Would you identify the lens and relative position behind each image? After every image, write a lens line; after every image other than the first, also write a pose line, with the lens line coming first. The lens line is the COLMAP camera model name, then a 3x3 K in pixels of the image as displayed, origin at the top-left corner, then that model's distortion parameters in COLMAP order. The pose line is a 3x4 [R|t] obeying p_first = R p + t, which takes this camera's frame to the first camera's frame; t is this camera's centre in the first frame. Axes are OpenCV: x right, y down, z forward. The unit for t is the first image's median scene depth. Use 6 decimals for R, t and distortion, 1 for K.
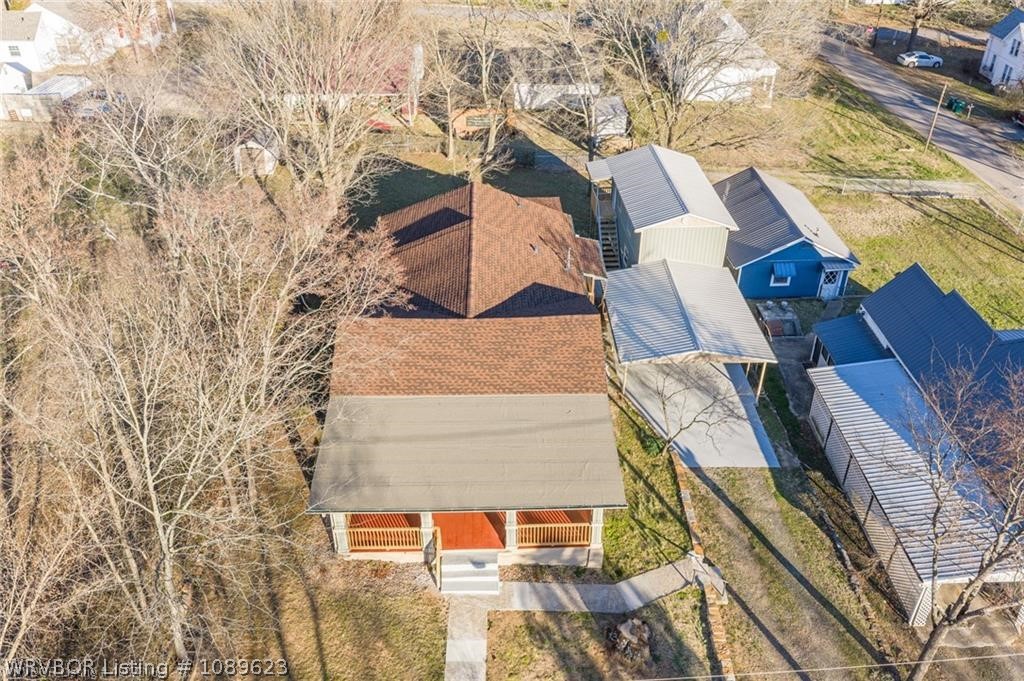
lens RADIAL K [[849.6, 0, 515.9], [0, 849.6, 343.2], [0, 0, 1]] dist [0.012781, -0.005306]
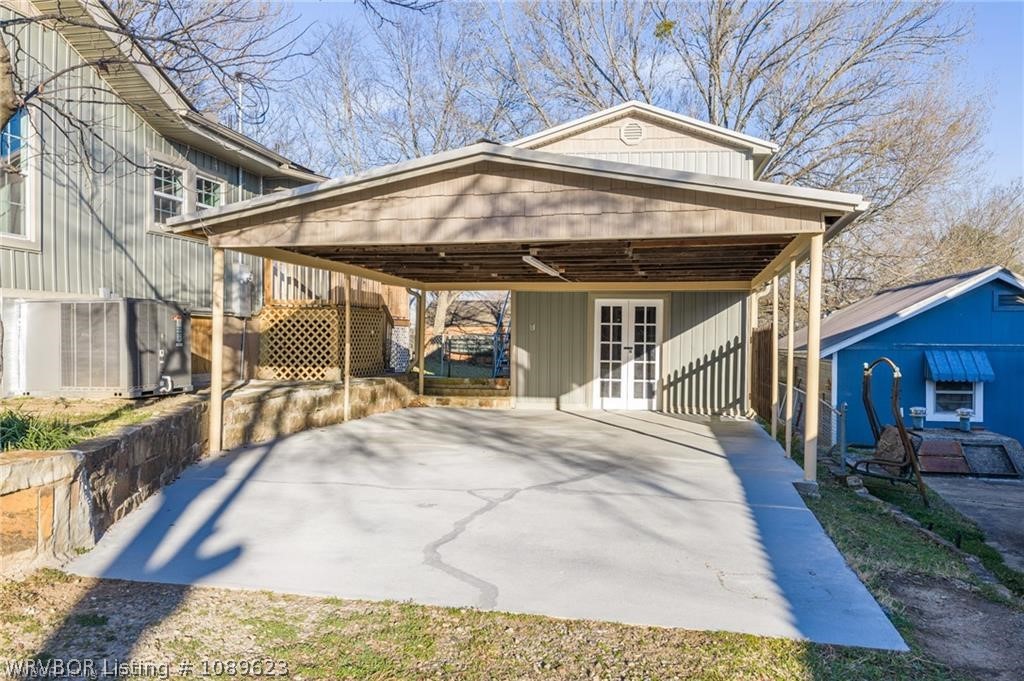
lens RADIAL K [[849.6, 0, 515.9], [0, 849.6, 343.2], [0, 0, 1]] dist [0.012781, -0.005306]
pose [[0.973161, 0.002262, -0.230113, 0.290708], [-0.129005, 0.833418, -0.537376, 0.178517], [0.190564, 0.552639, 0.811342, 0.894167]]
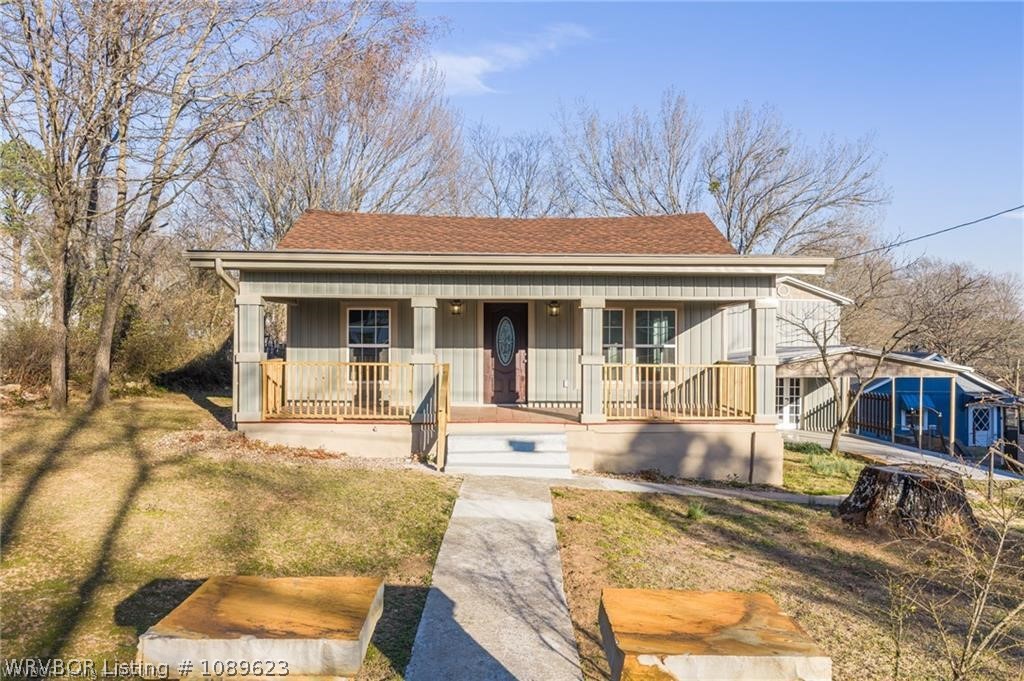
lens RADIAL K [[849.6, 0, 515.9], [0, 849.6, 343.2], [0, 0, 1]] dist [0.012781, -0.005306]
pose [[0.999901, 0.001577, -0.013972, -0.035287], [-0.009049, 0.832719, -0.553622, 0.393007], [0.010761, 0.553693, 0.832651, 0.469872]]
